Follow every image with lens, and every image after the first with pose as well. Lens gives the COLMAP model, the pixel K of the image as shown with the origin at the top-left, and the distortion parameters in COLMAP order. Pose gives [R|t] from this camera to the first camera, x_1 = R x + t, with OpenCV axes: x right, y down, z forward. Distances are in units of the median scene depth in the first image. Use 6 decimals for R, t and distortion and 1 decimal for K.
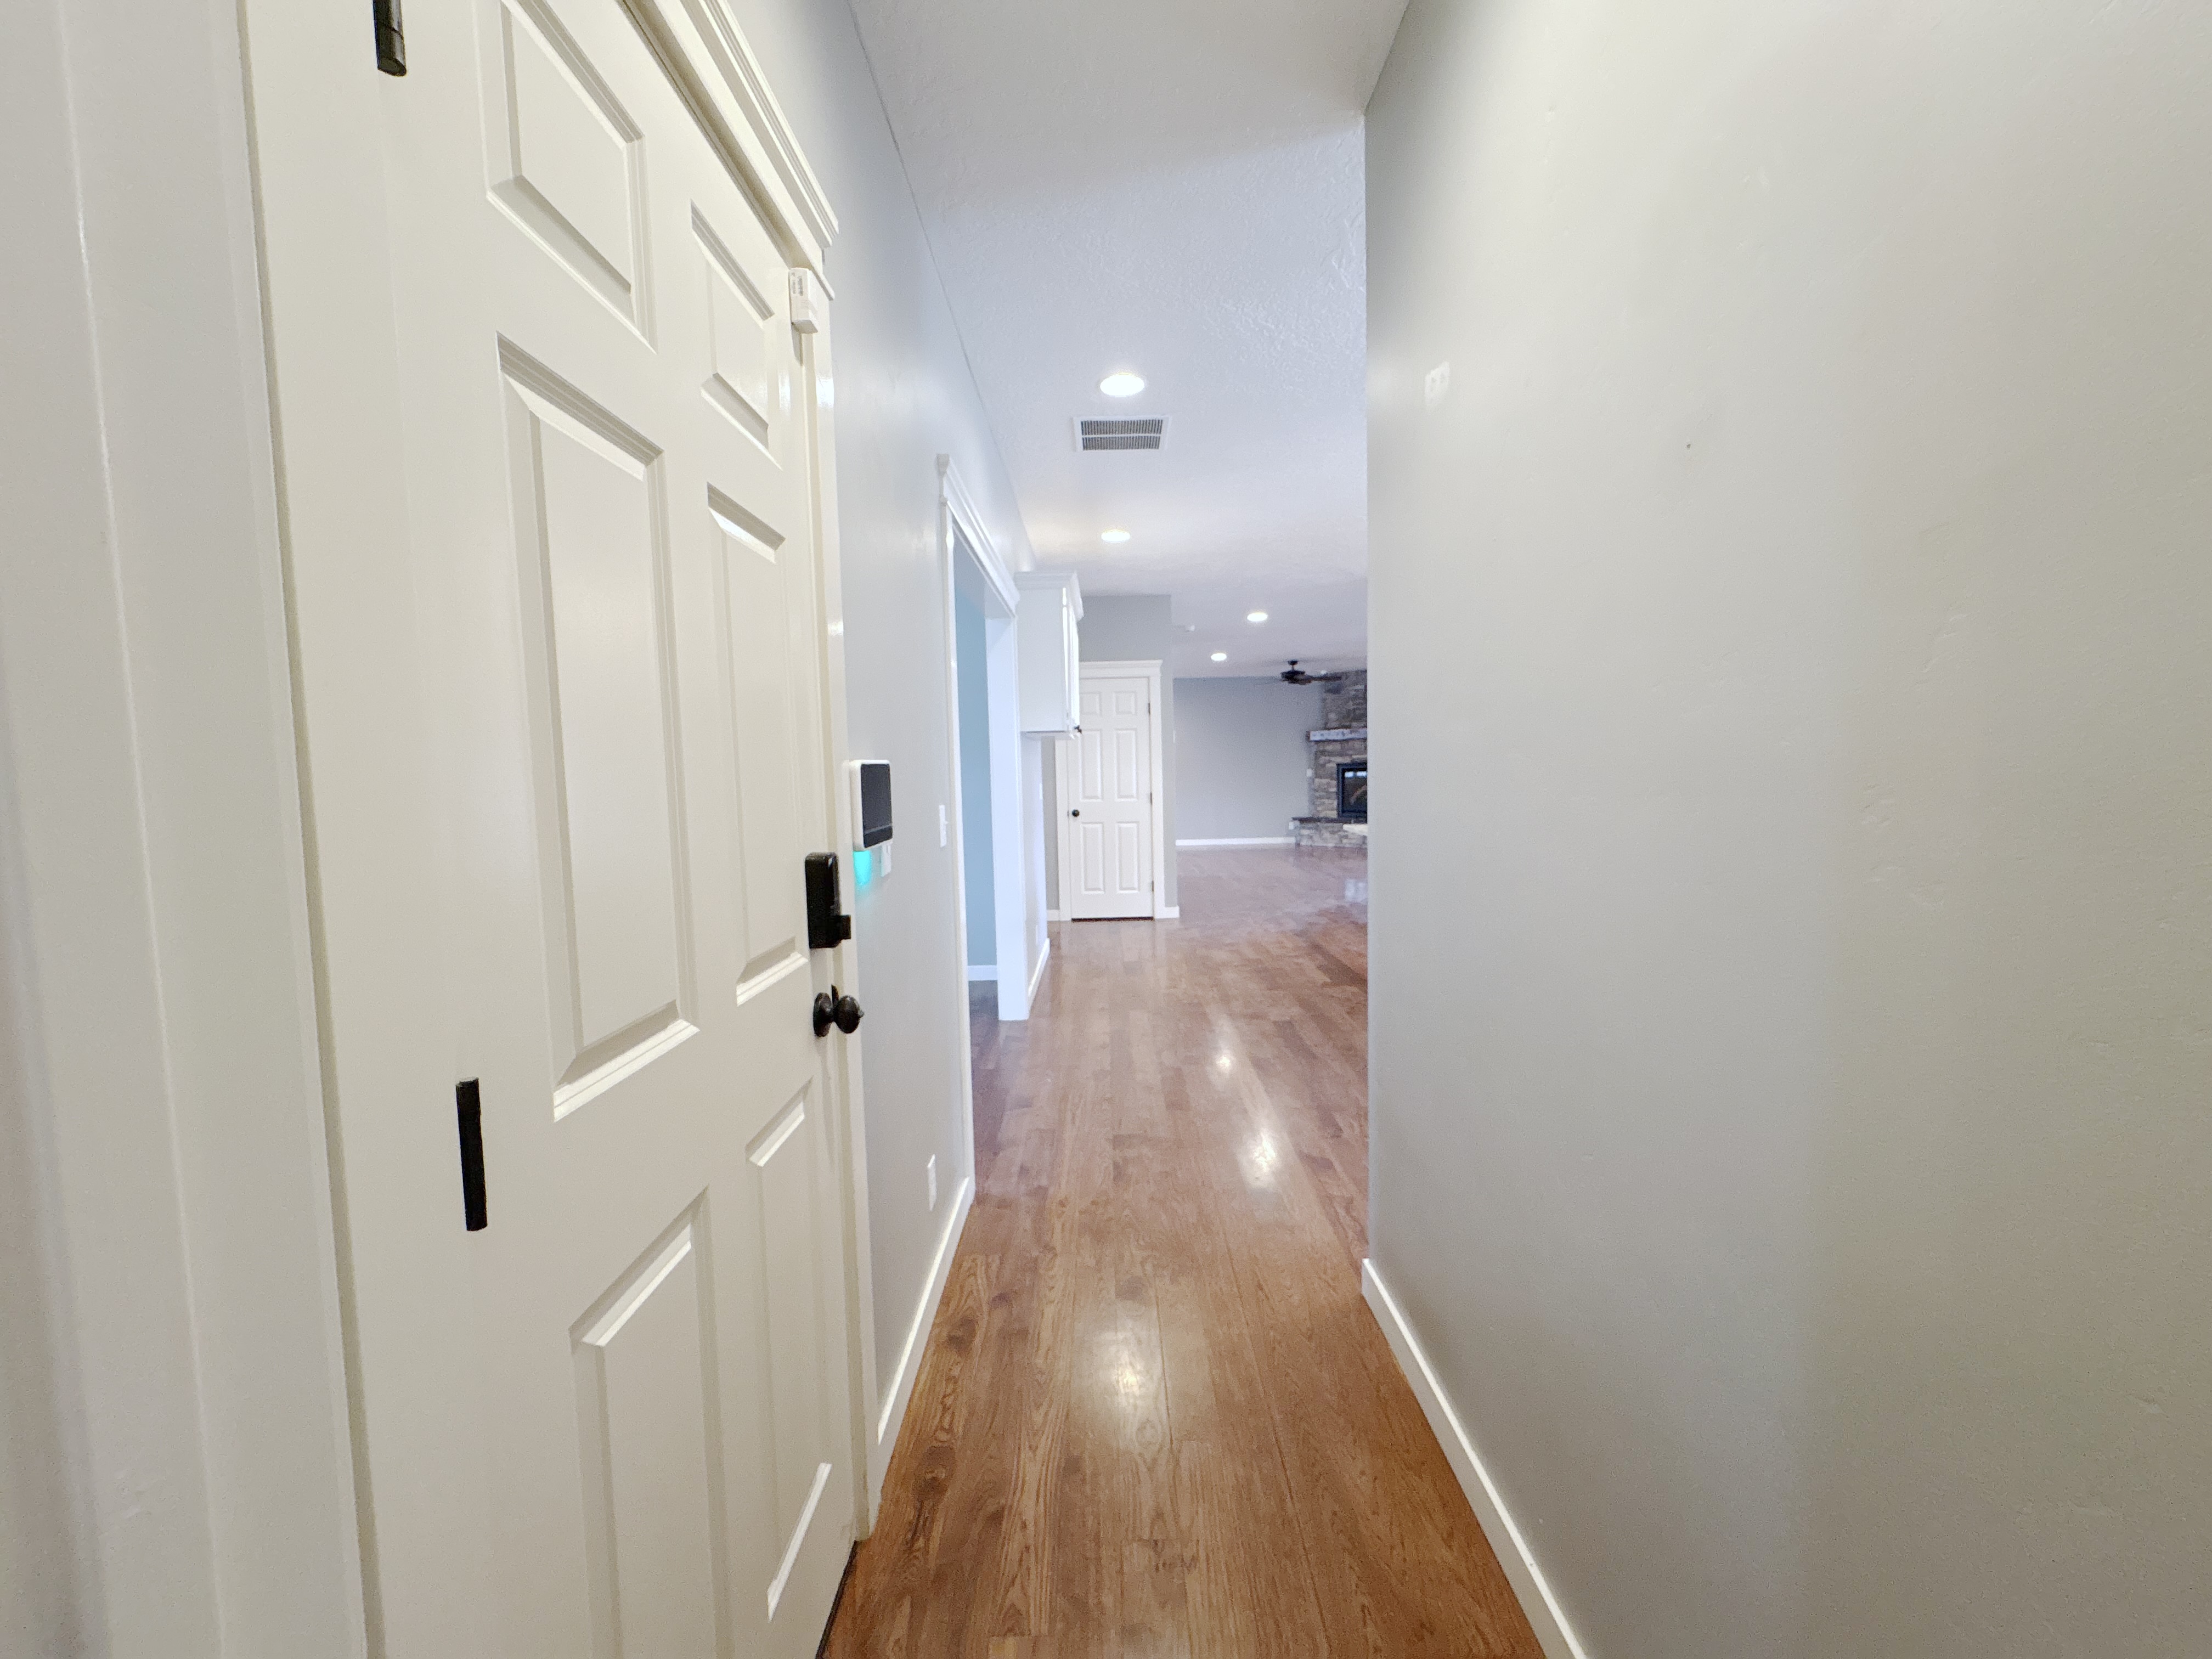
lens RADIAL K [[875.1, 0, 1109.3], [0, 875.1, 826.4], [0, 0, 1]] dist [0.001360, -0.000010]
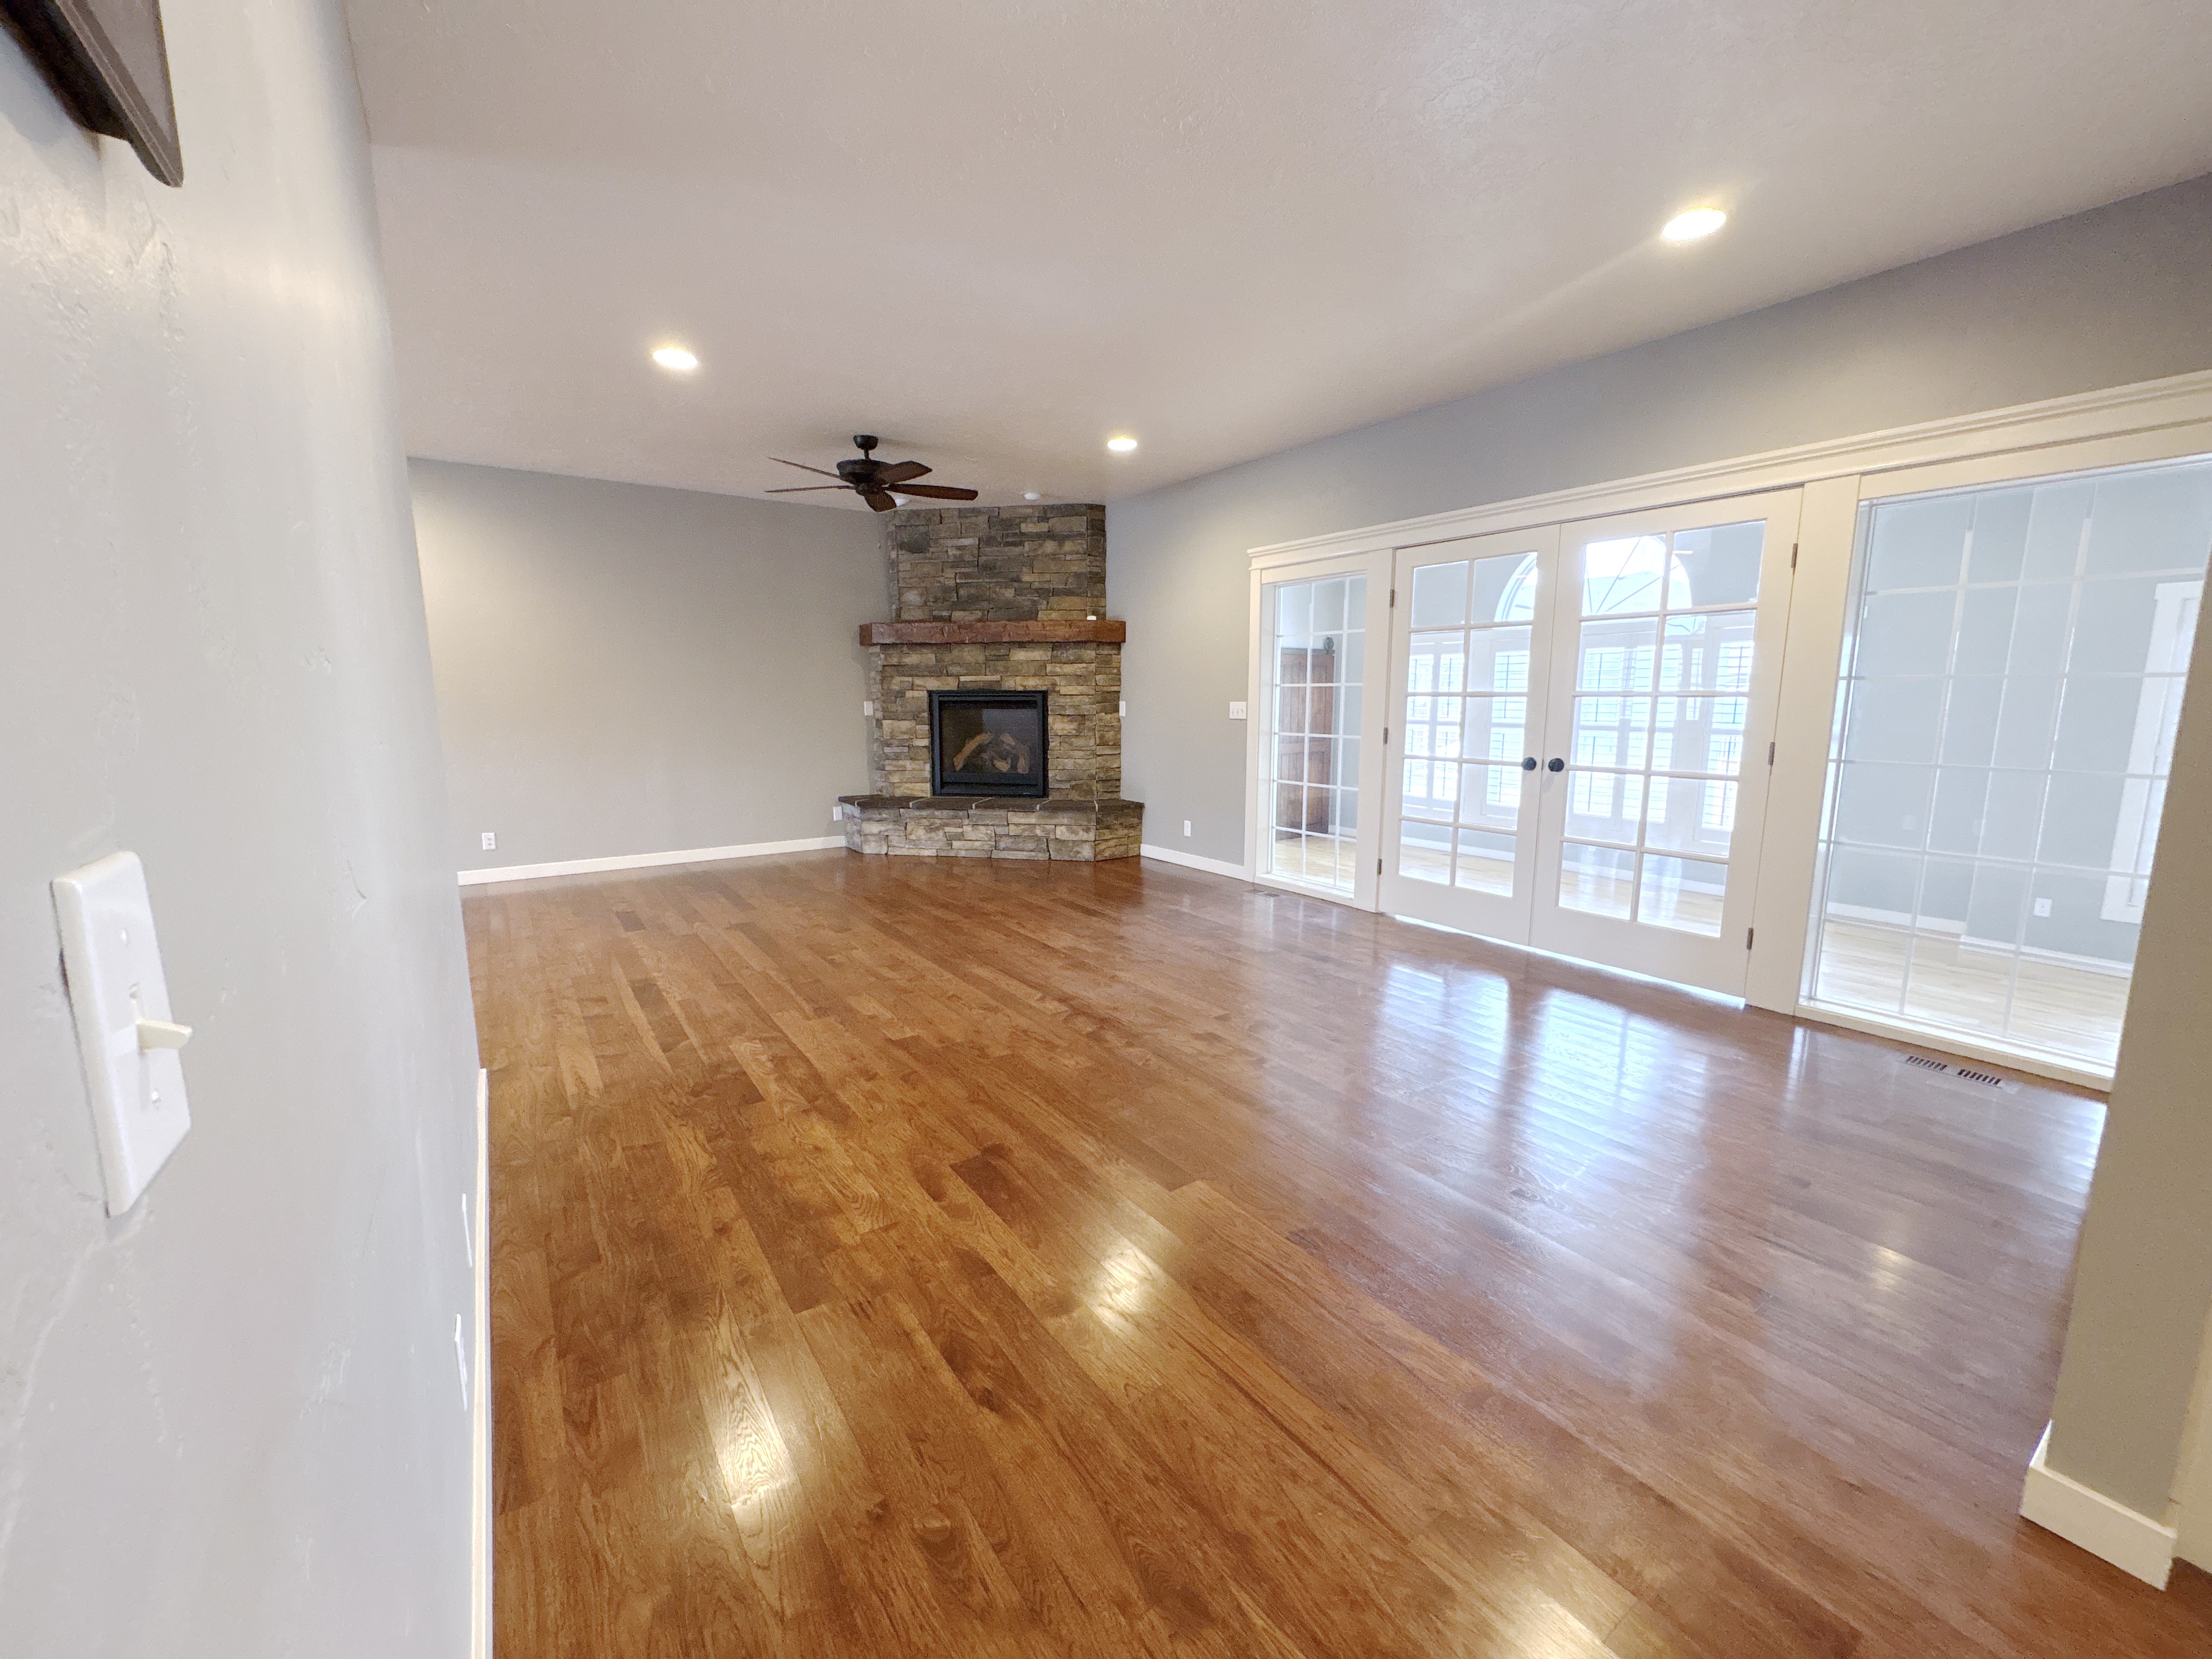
lens RADIAL K [[875.1, 0, 1109.3], [0, 875.1, 826.4], [0, 0, 1]] dist [0.001360, -0.000010]
pose [[0.814294, -0.064036, 0.576910, 0.045711], [0.021426, 0.996535, 0.080371, -0.031534], [-0.580057, -0.053085, 0.812844, 0.514981]]
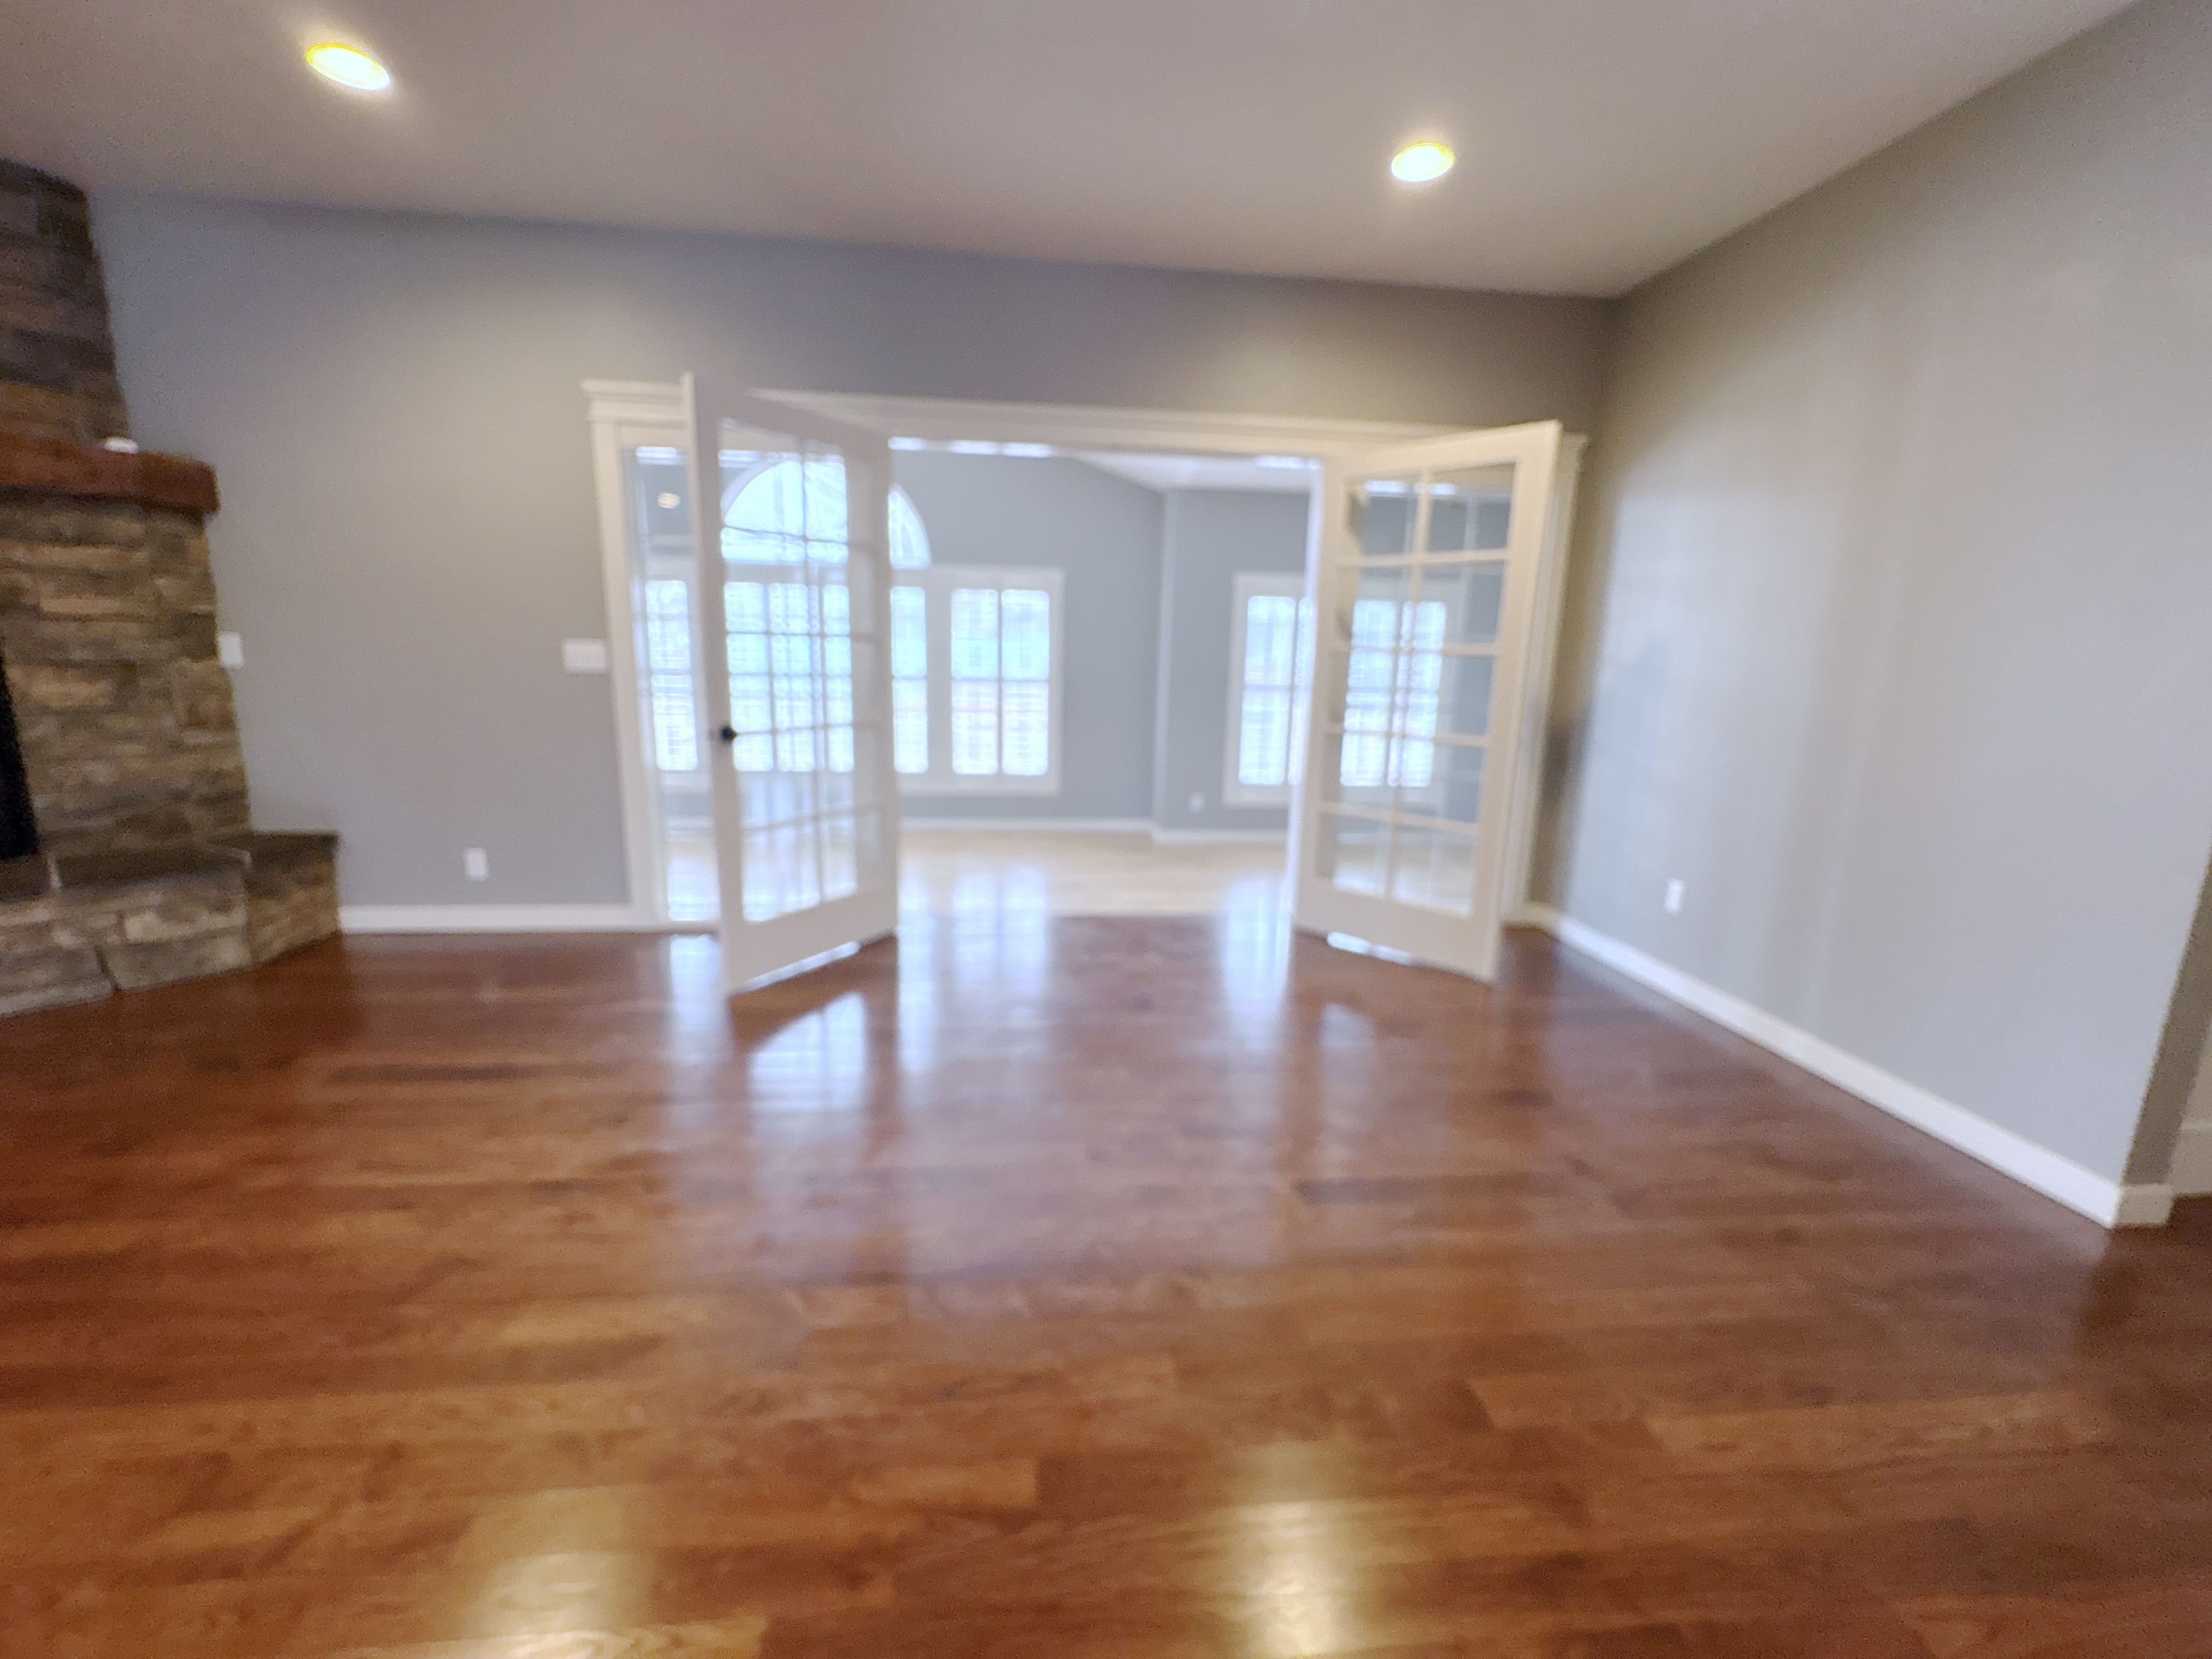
lens RADIAL K [[895.6, 0, 1106.0], [0, 895.6, 829.5], [0, 0, 1]] dist [0.003181, -0.003231]
pose [[-0.104730, -0.178137, 0.978417, 0.064126], [0.044784, 0.981984, 0.183580, -0.043714], [-0.993492, 0.063043, -0.094865, 0.703320]]
